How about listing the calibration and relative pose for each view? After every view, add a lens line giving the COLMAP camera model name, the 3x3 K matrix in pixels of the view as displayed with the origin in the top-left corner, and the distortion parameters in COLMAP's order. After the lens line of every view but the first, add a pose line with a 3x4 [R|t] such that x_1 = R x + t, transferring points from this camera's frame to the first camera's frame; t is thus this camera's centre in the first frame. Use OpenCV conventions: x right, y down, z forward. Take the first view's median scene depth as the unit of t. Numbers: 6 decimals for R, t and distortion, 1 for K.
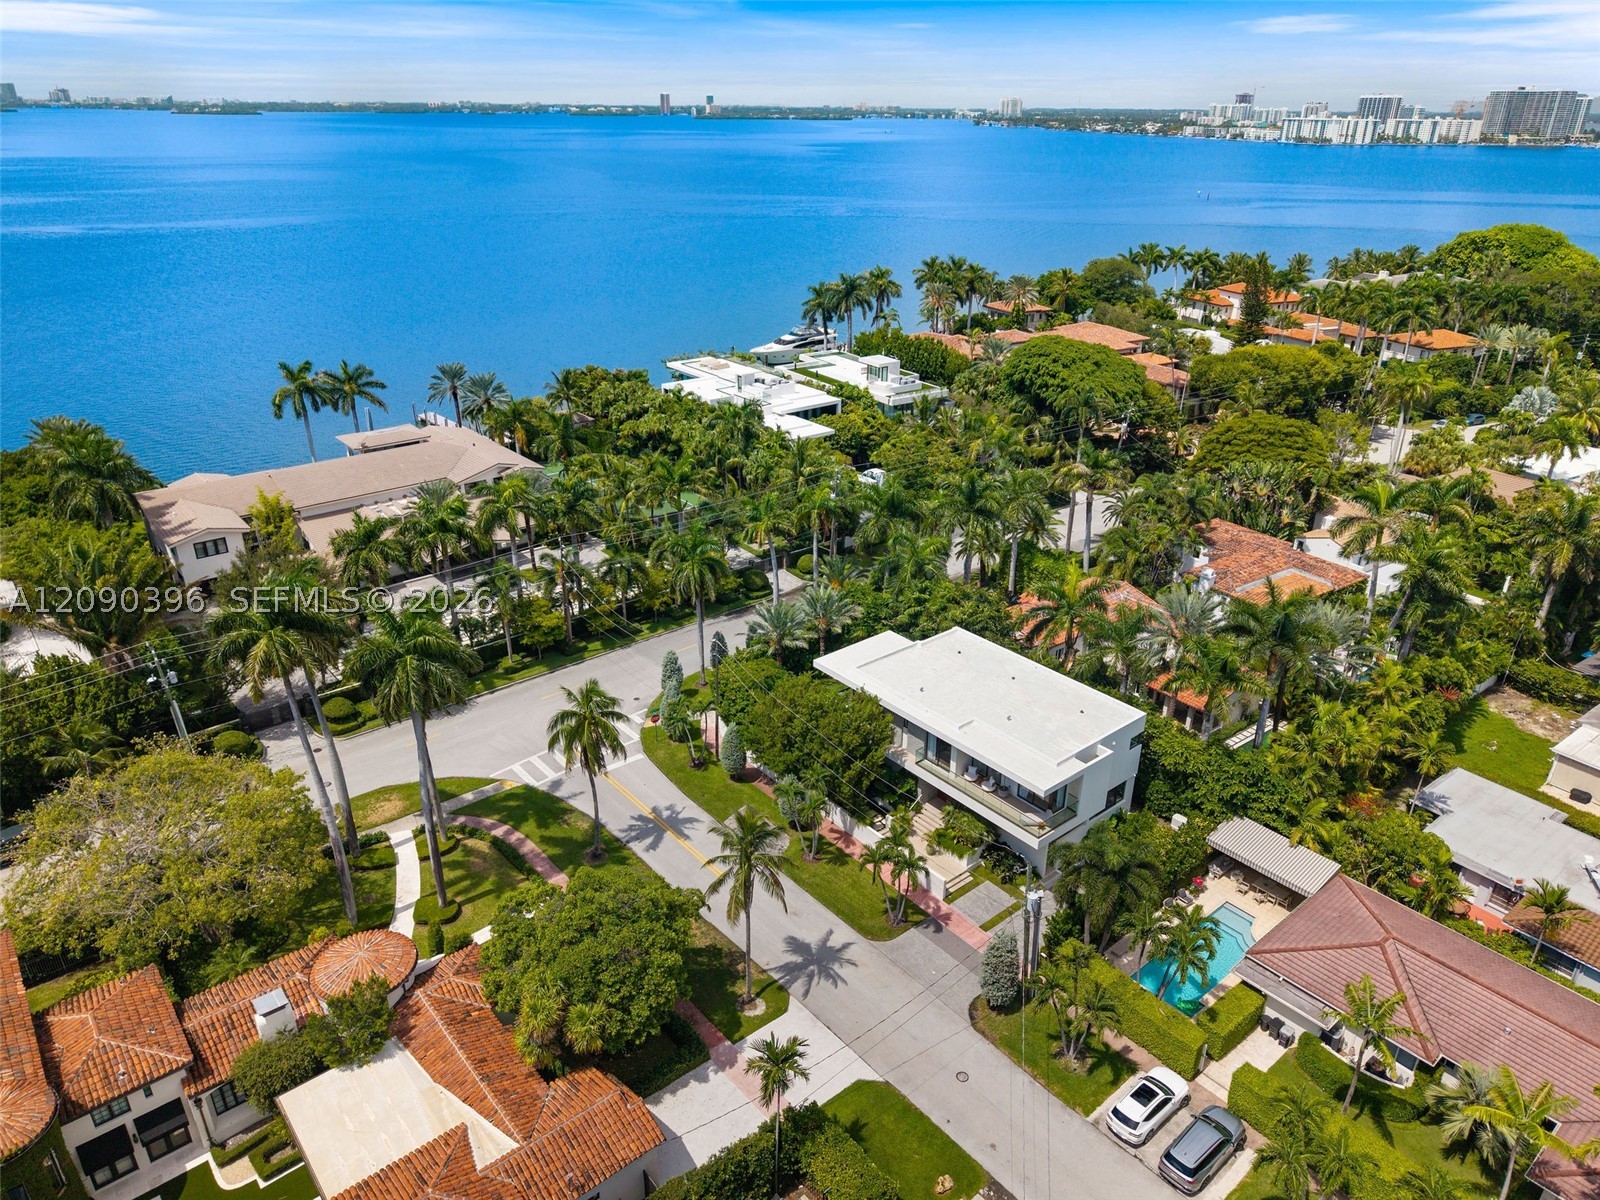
lens RADIAL K [[1088.3, 0, 797.6], [0, 1088.3, 597.1], [0, 0, 1]] dist [0.028292, 0.000262]
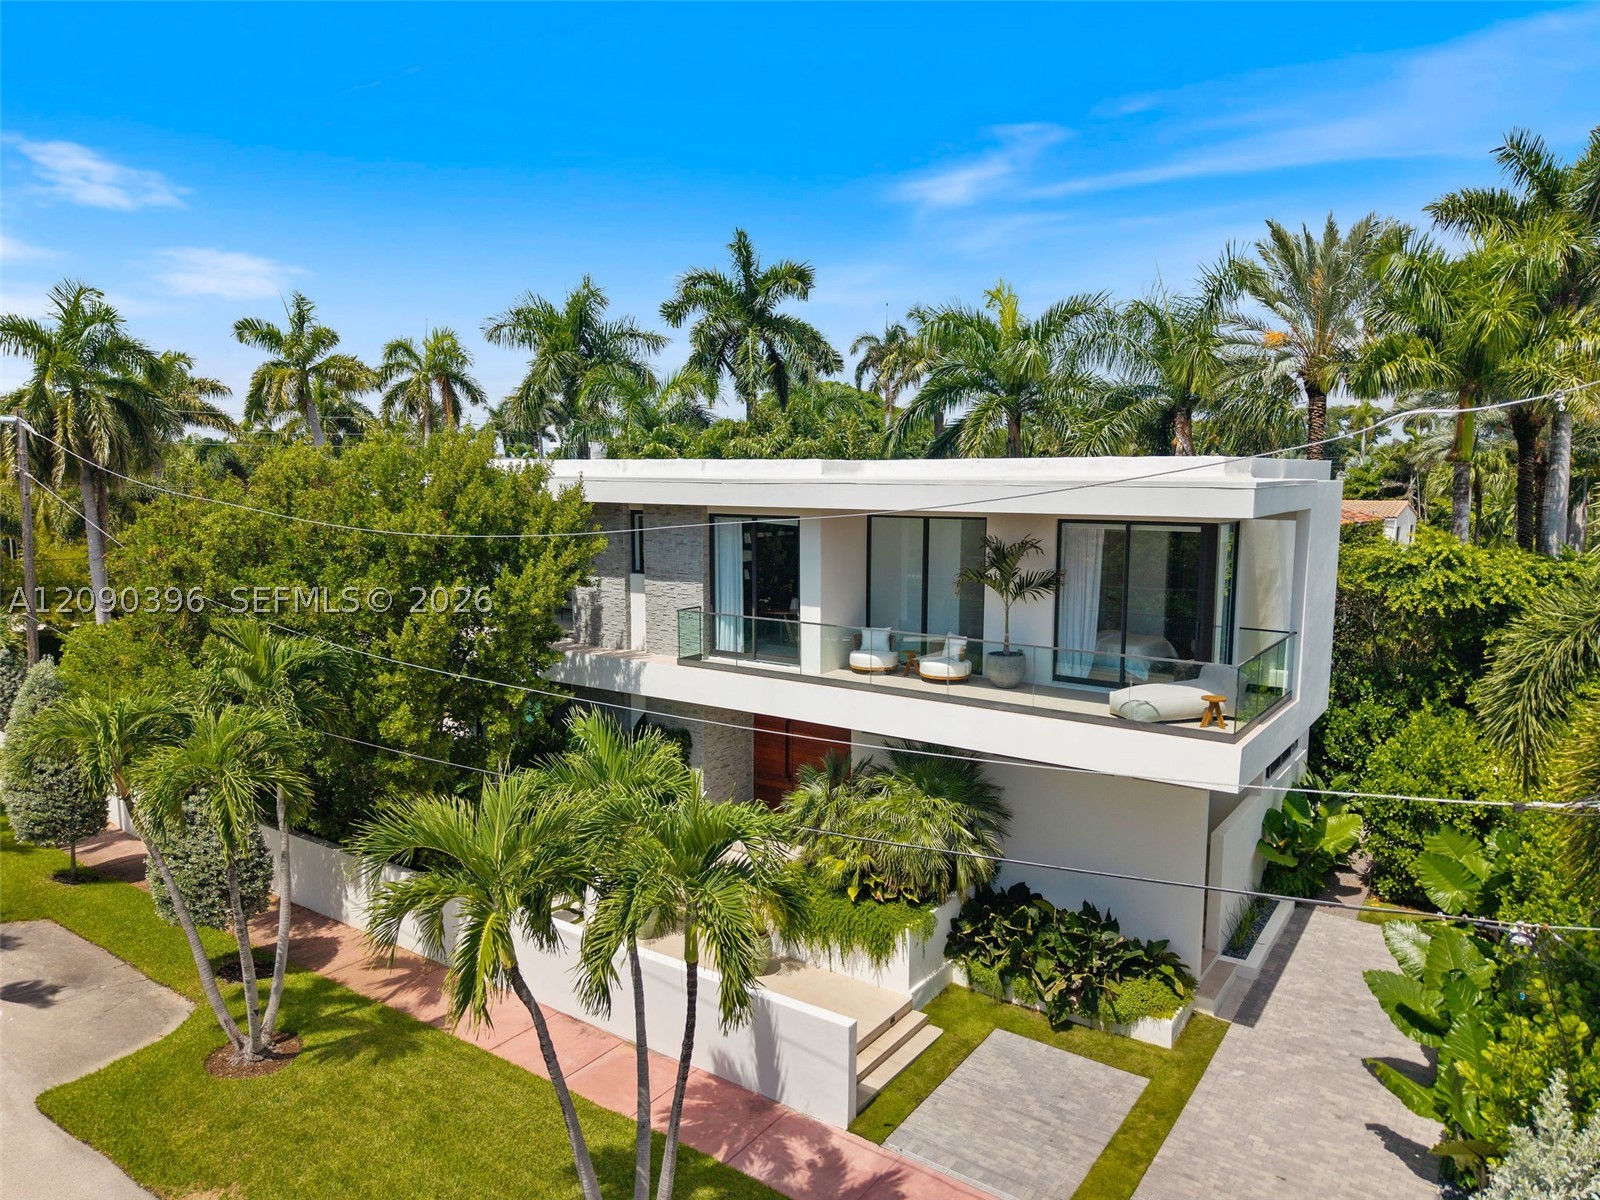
lens RADIAL K [[1088.3, 0, 804.5], [0, 1088.3, 604.0], [0, 0, 1]] dist [0.028292, 0.000262]
pose [[0.967603, -0.025044, 0.251232, 0.070403], [0.103149, 0.947447, -0.302826, 0.235921], [-0.230445, 0.318930, 0.919336, 0.742204]]
